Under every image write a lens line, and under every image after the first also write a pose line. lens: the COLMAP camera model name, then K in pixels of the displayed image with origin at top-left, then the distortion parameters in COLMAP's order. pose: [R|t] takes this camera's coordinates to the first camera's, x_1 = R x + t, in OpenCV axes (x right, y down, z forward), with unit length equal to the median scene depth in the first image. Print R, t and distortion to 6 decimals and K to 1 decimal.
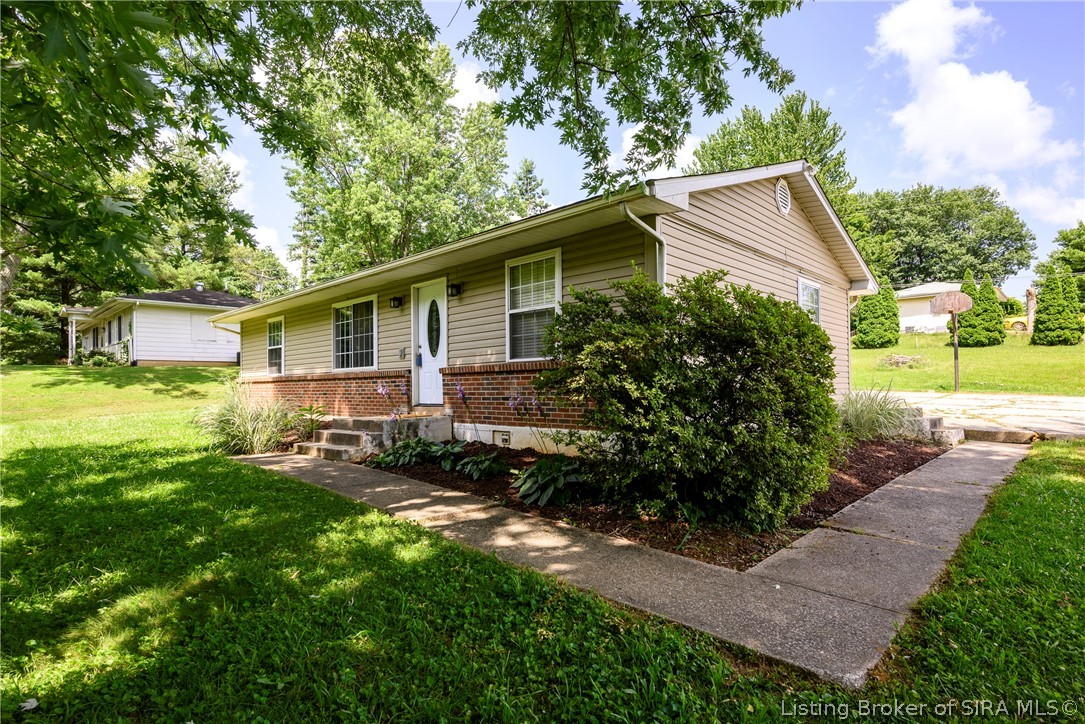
lens RADIAL K [[565.0, 0, 547.1], [0, 565.0, 373.4], [0, 0, 1]] dist [-0.002896, 0.000213]
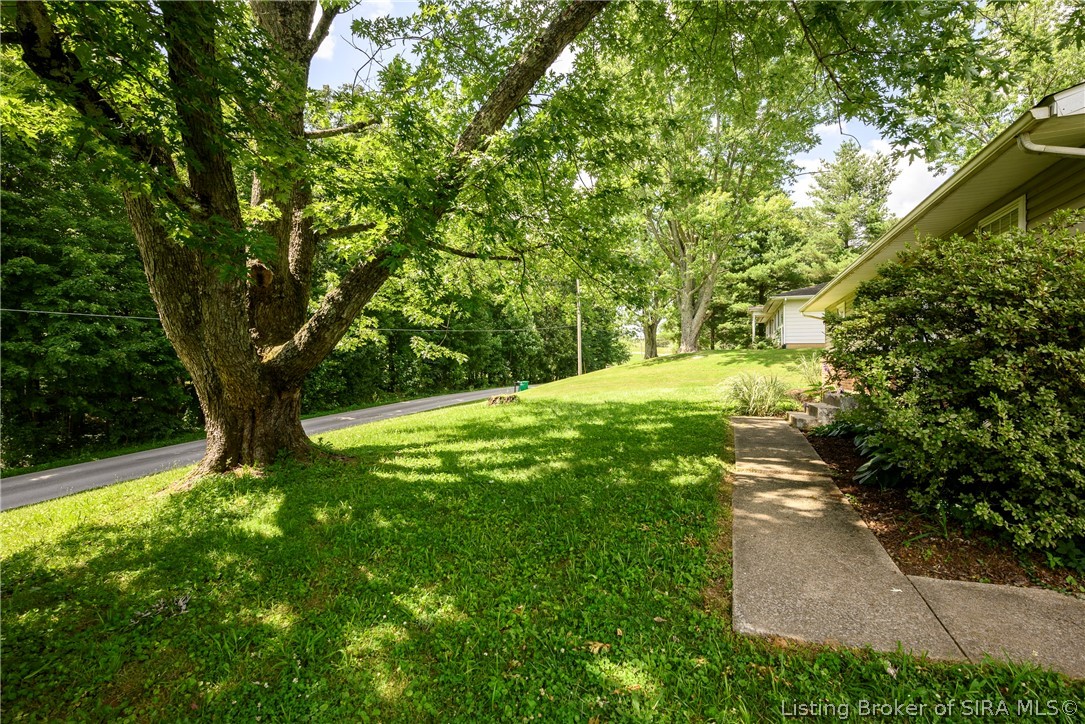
lens RADIAL K [[514.0, 0, 542.5], [0, 514.0, 362.0], [0, 0, 1]] dist [0.000442, 0.000041]
pose [[0.406815, 0.003219, -0.913505, 0.310831], [0.012432, 0.999882, 0.009059, -0.000160], [0.913426, -0.015042, 0.406727, 0.052560]]
